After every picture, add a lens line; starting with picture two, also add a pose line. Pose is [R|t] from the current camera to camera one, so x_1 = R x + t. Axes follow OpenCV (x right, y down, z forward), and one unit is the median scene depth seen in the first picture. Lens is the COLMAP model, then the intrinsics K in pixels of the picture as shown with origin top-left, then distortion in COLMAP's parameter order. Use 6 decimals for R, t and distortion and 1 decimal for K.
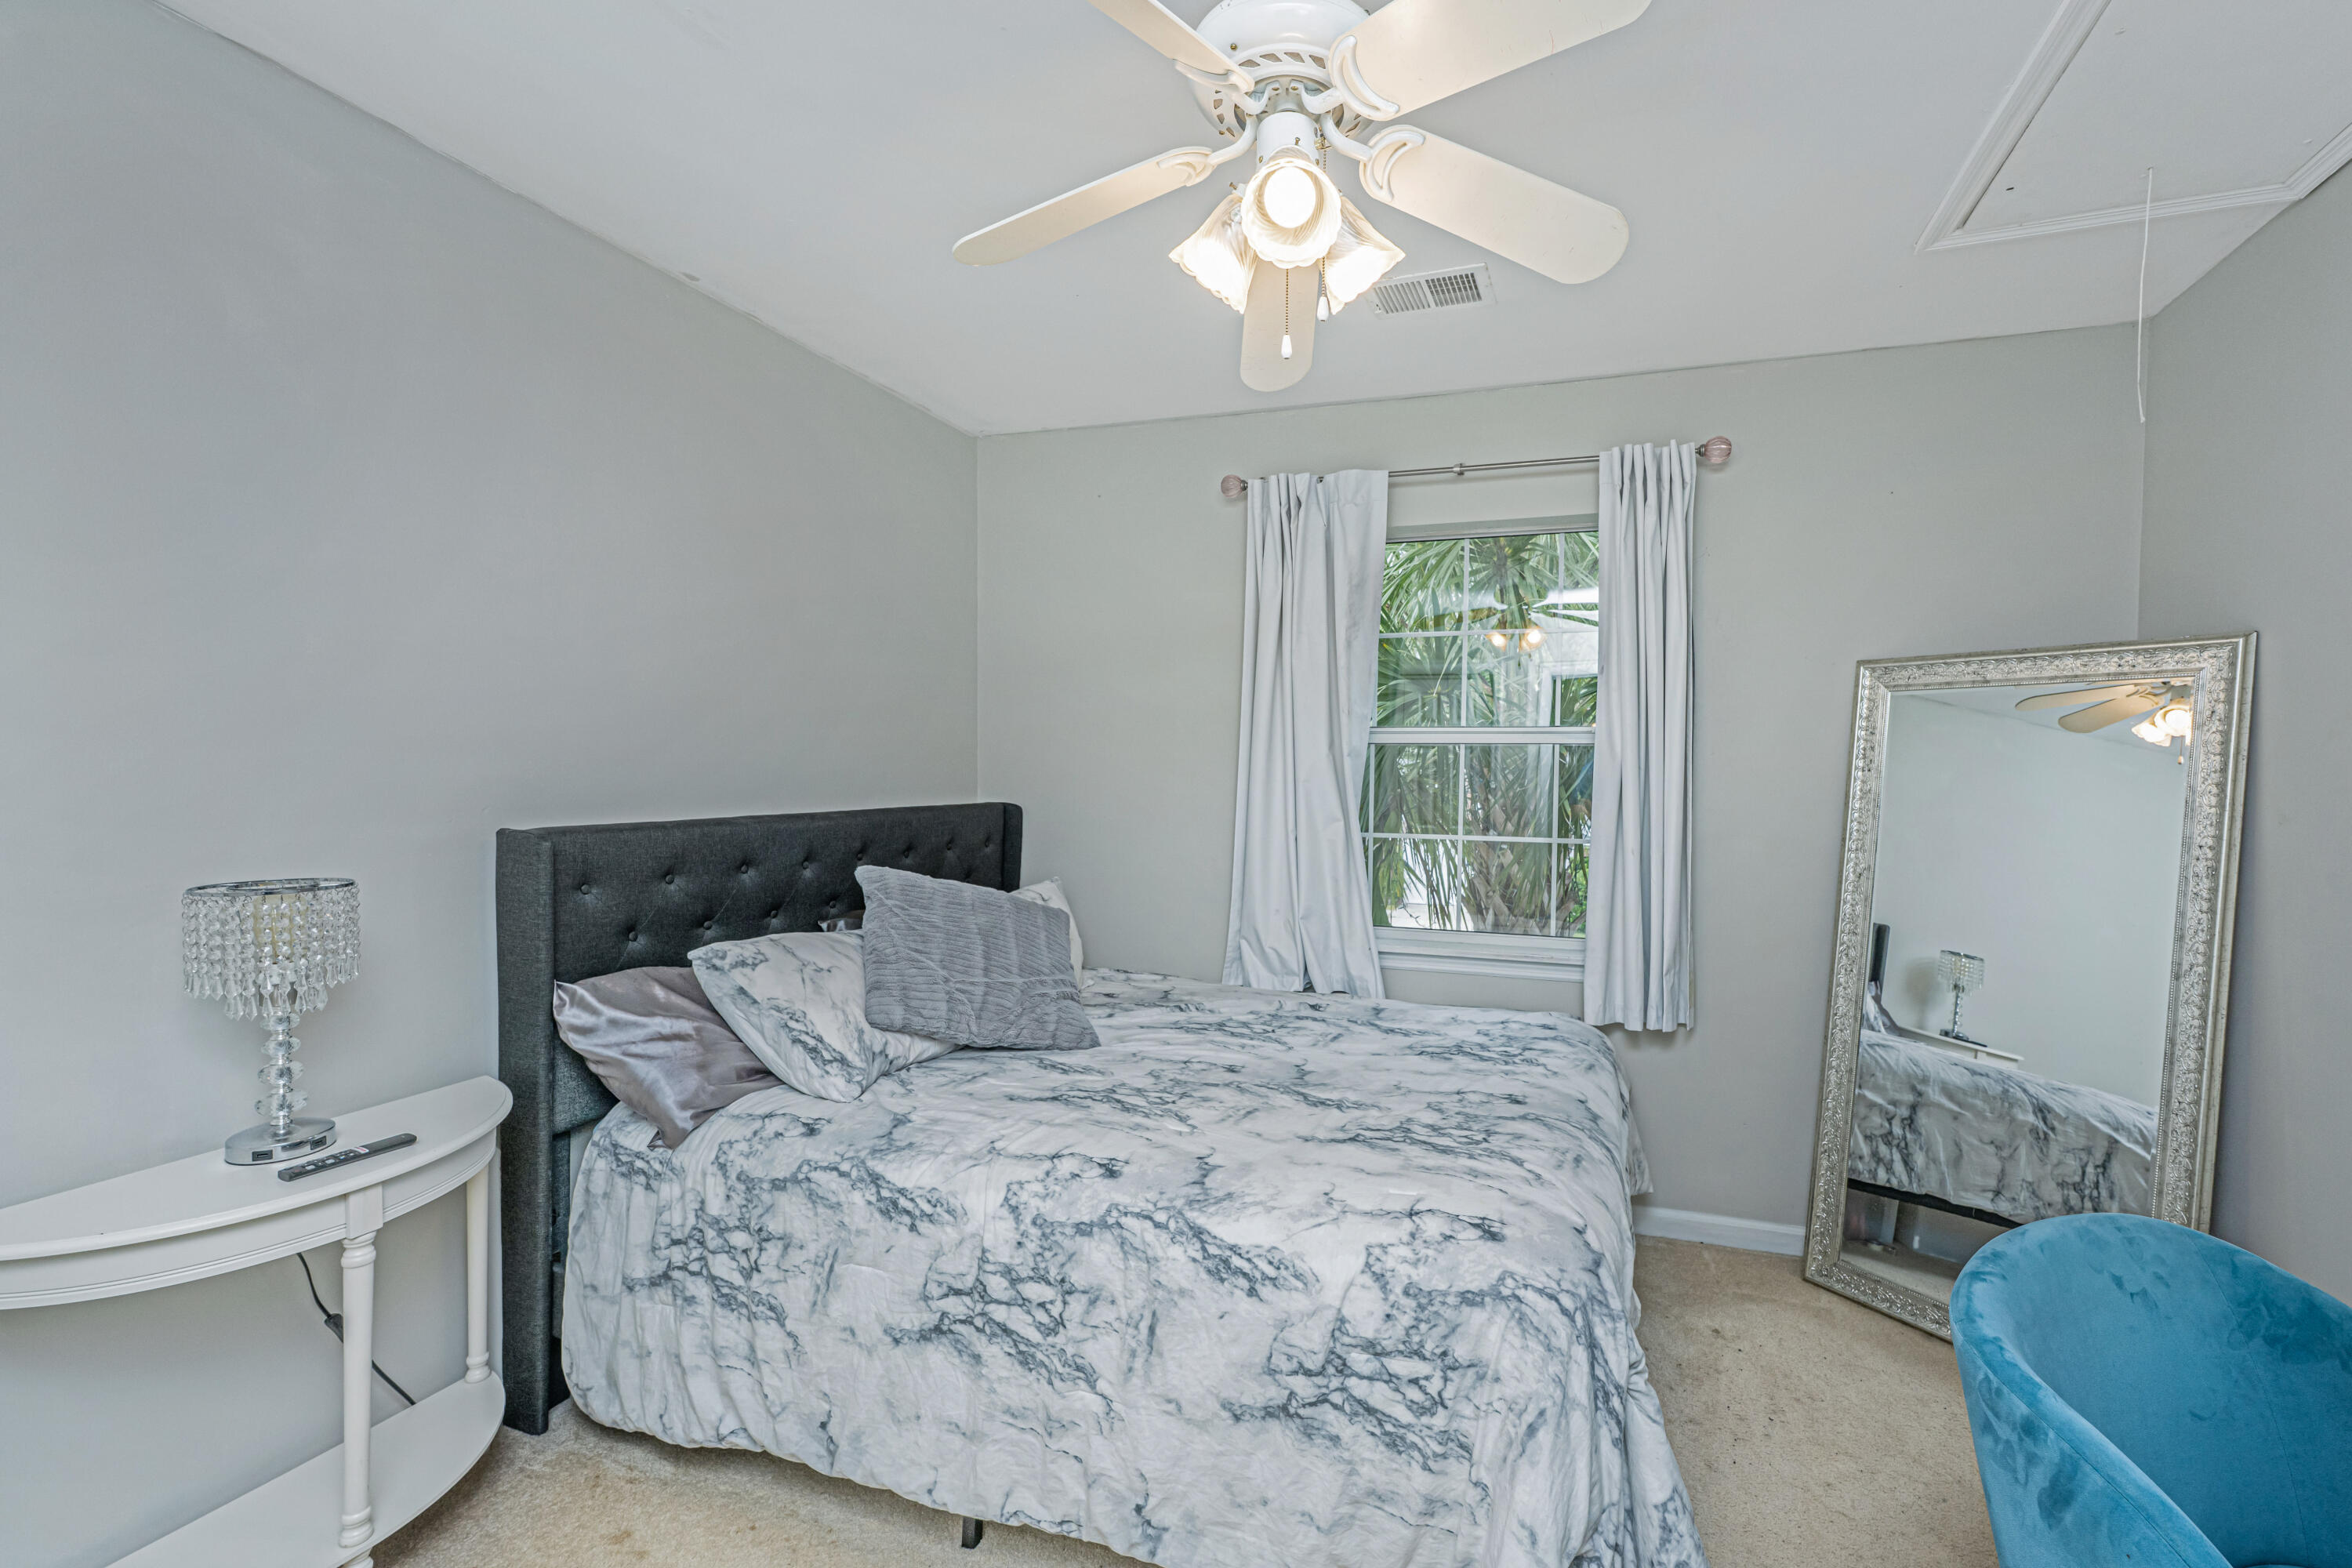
lens RADIAL K [[939.5, 0, 1176.5], [0, 939.5, 822.7], [0, 0, 1]] dist [0.001071, 0.000014]
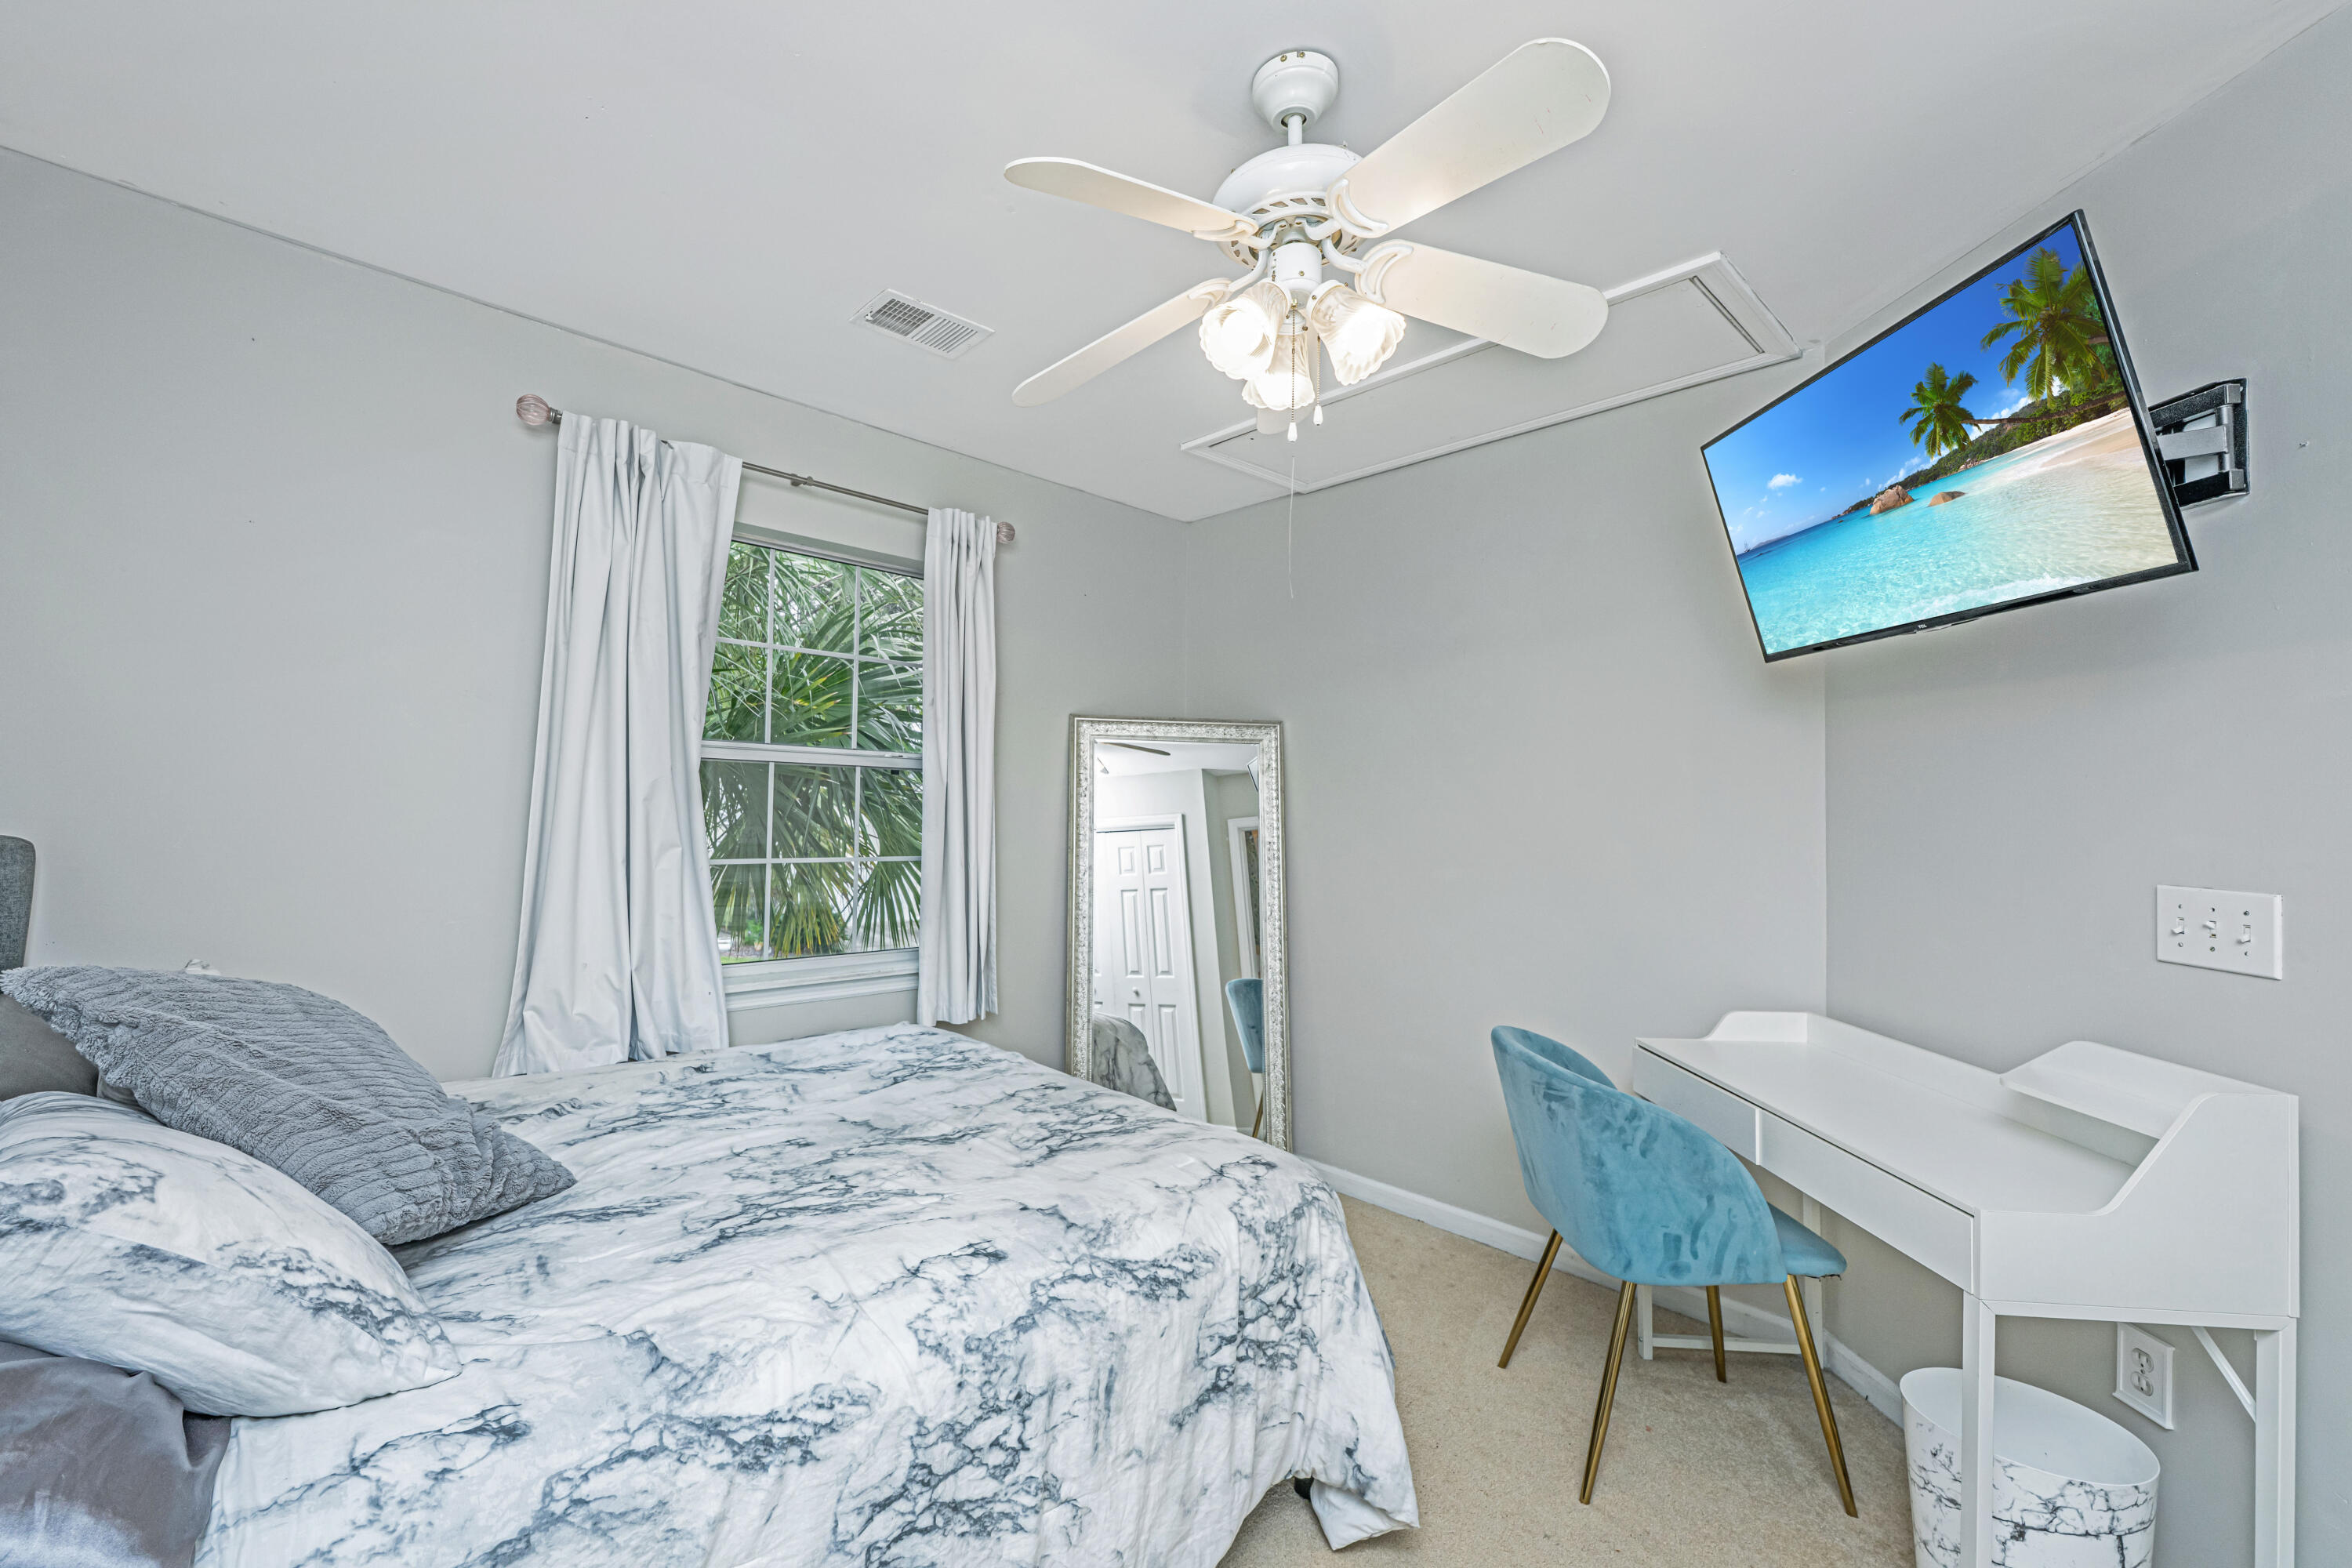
lens RADIAL K [[945.9, 0, 1167.4], [0, 945.9, 788.7], [0, 0, 1]] dist [-0.001400, -0.000221]
pose [[0.505065, 0.019438, 0.862862, -0.611590], [0.030444, 0.998723, -0.040318, -0.010272], [-0.862544, 0.046632, 0.503828, 0.339869]]
